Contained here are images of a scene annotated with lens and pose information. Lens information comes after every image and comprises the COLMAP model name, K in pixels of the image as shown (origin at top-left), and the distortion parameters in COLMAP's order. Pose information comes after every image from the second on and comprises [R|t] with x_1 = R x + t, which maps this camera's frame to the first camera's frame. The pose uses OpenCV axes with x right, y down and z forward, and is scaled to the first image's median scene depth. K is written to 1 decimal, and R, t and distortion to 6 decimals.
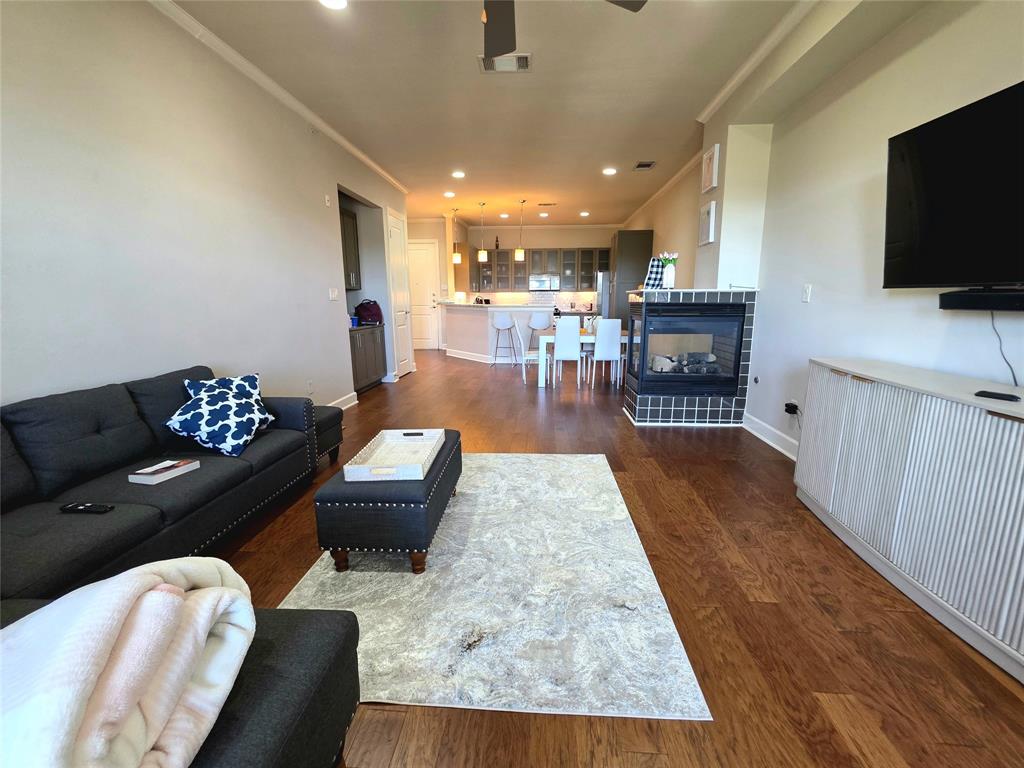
lens RADIAL K [[431.9, 0, 513.7], [0, 431.9, 381.1], [0, 0, 1]] dist [0.001046, 0.000554]
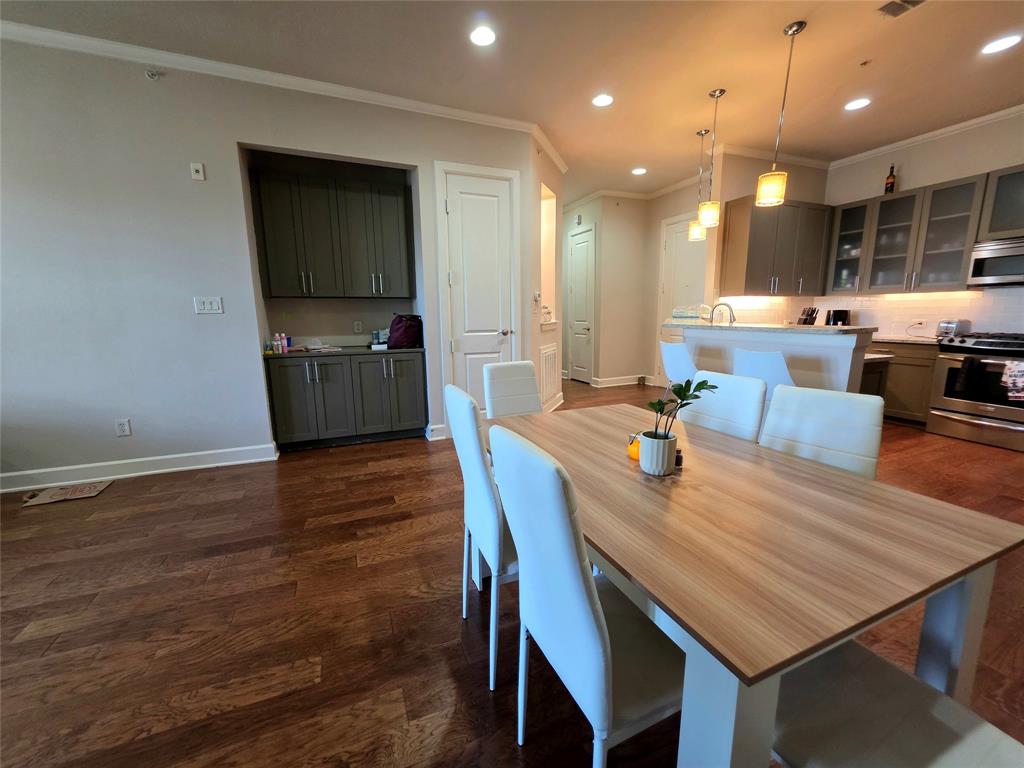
lens RADIAL K [[412.6, 0, 510.8], [0, 412.6, 383.9], [0, 0, 1]] dist [0.000811, -0.000131]
pose [[0.447483, 0.151919, -0.881294, 0.610864], [-0.164215, 0.982667, 0.086013, -0.303576], [0.879086, 0.106232, 0.464674, 1.622965]]
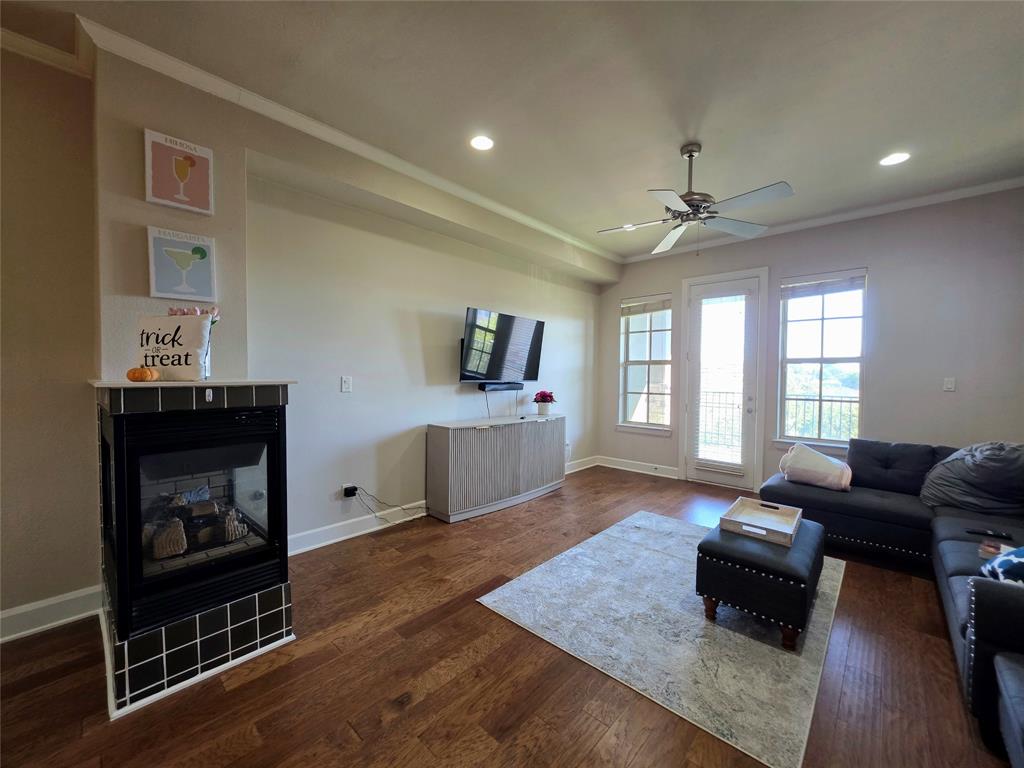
lens RADIAL K [[409.1, 0, 514.5], [0, 409.1, 385.9], [0, 0, 1]] dist [0.002054, 0.000450]
pose [[-0.777836, -0.015441, 0.628278, -0.292719], [0.117098, 0.978631, 0.169023, -0.316526], [-0.617463, 0.205042, -0.759406, 1.482036]]
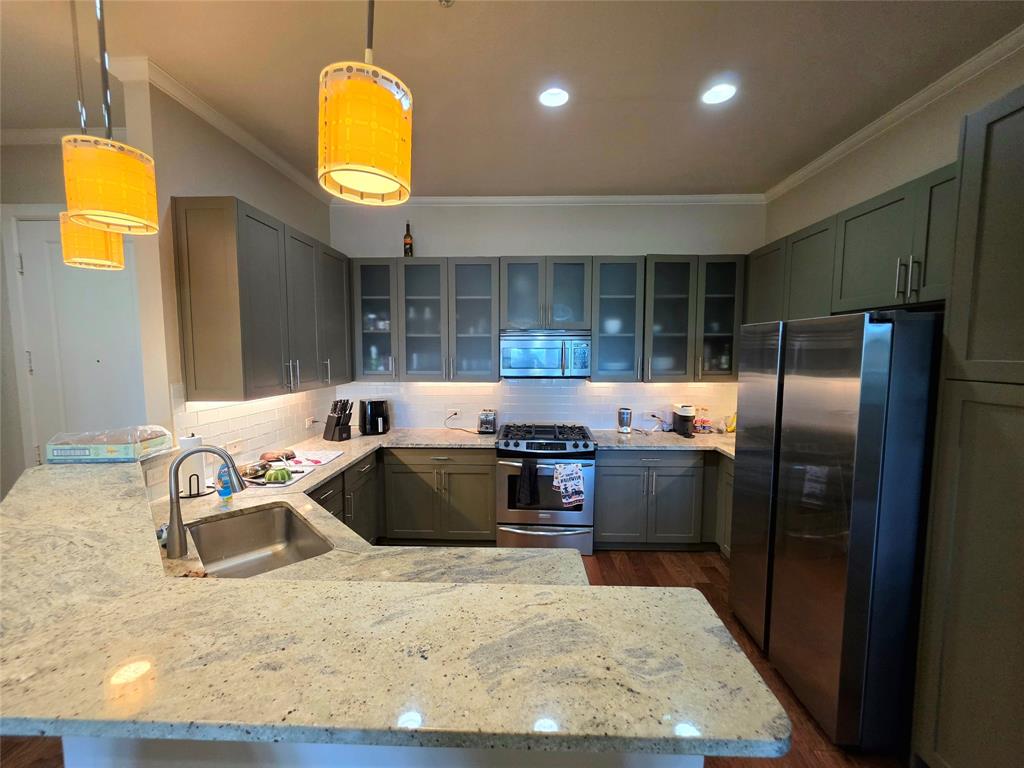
lens RADIAL K [[412.6, 0, 510.8], [0, 412.6, 383.9], [0, 0, 1]] dist [0.000811, -0.000131]
pose [[0.999310, 0.004981, 0.036805, 0.104164], [-0.000810, 0.993651, -0.112507, -0.554309], [-0.037132, 0.112400, 0.992969, 2.236325]]
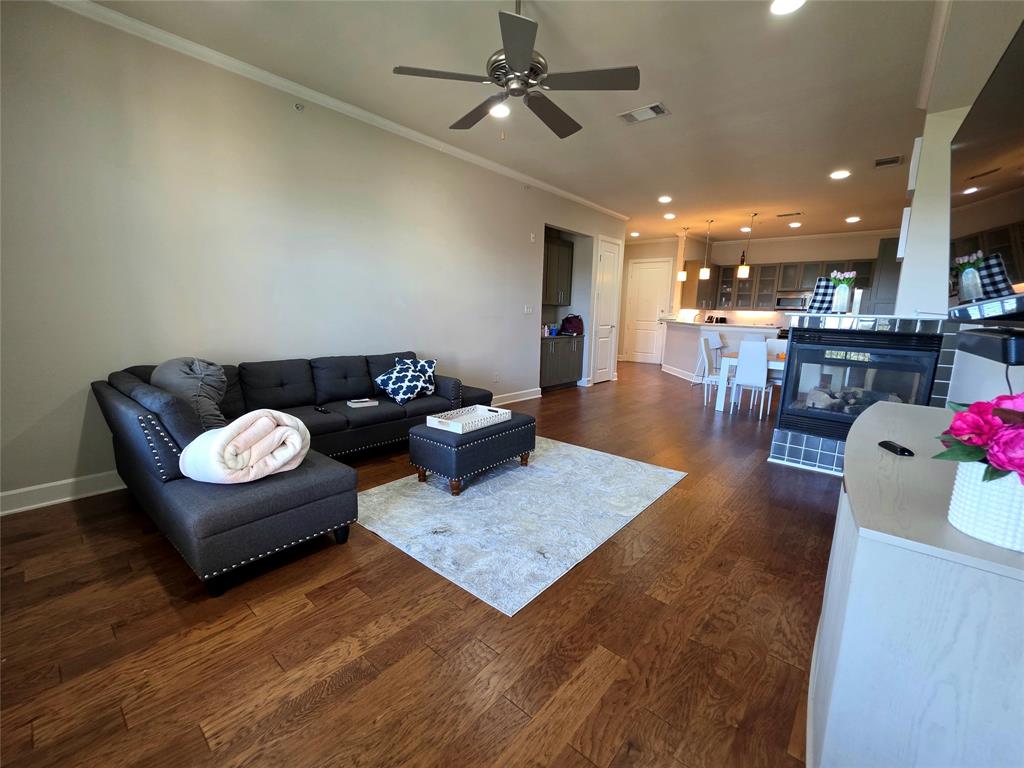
lens RADIAL K [[431.9, 0, 513.7], [0, 431.9, 381.1], [0, 0, 1]] dist [0.001046, 0.000554]
pose [[0.802289, 0.122958, -0.584134, 0.466558], [-0.140965, 0.989904, 0.014760, -0.002226], [0.580052, 0.070501, 0.811523, -0.079156]]
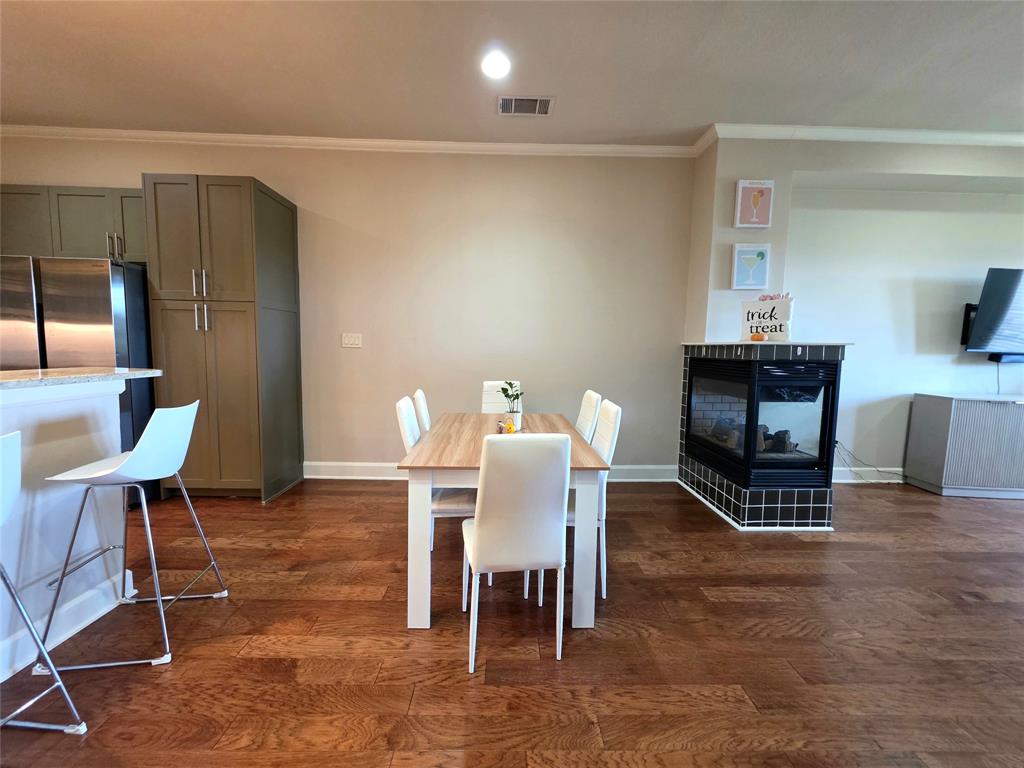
lens RADIAL K [[409.1, 0, 514.5], [0, 409.1, 385.9], [0, 0, 1]] dist [0.002054, 0.000450]
pose [[-0.092704, -0.088050, 0.991793, -0.413225], [0.171280, 0.979824, 0.102997, -0.375692], [-0.980851, 0.179422, -0.075752, 1.968533]]
